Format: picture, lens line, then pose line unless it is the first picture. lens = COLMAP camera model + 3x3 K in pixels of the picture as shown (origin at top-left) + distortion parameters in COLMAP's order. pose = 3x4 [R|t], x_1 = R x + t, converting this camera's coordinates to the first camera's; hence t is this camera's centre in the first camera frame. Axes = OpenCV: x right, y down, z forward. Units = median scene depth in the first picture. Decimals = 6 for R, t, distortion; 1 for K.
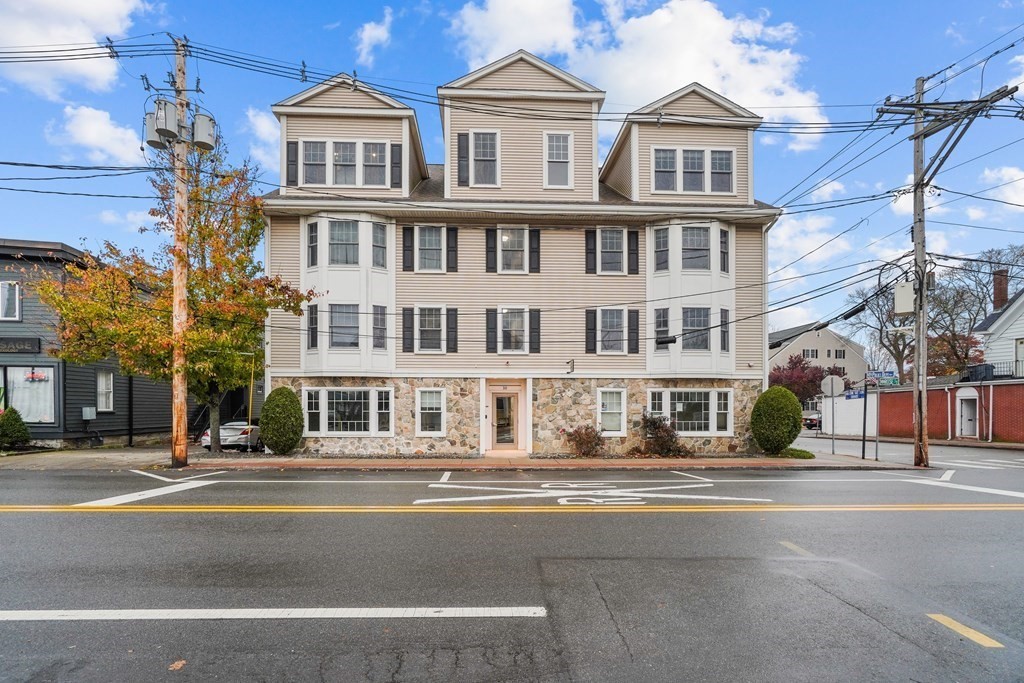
lens RADIAL K [[444.7, 0, 513.3], [0, 444.7, 402.1], [0, 0, 1]] dist [-0.009960, 0.004822]
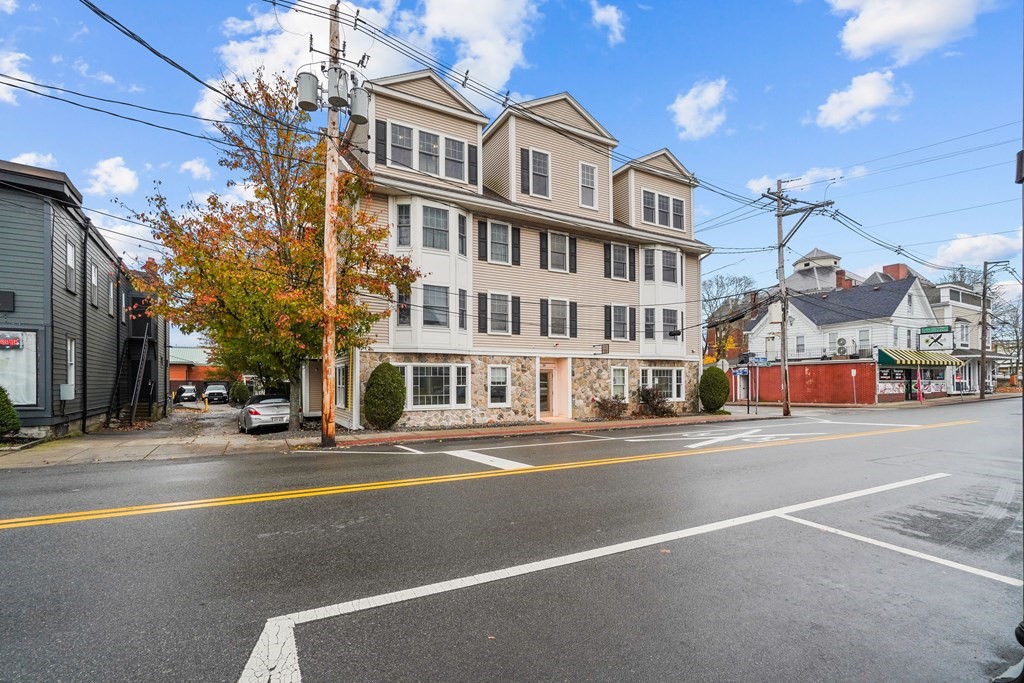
lens RADIAL K [[444.7, 0, 490.0], [0, 444.7, 371.3], [0, 0, 1]] dist [-0.009960, 0.004822]
pose [[0.904518, 0.005052, 0.426405, -0.691416], [0.000262, 0.999923, -0.012403, -0.000810], [-0.426435, 0.011330, 0.904447, -0.020365]]
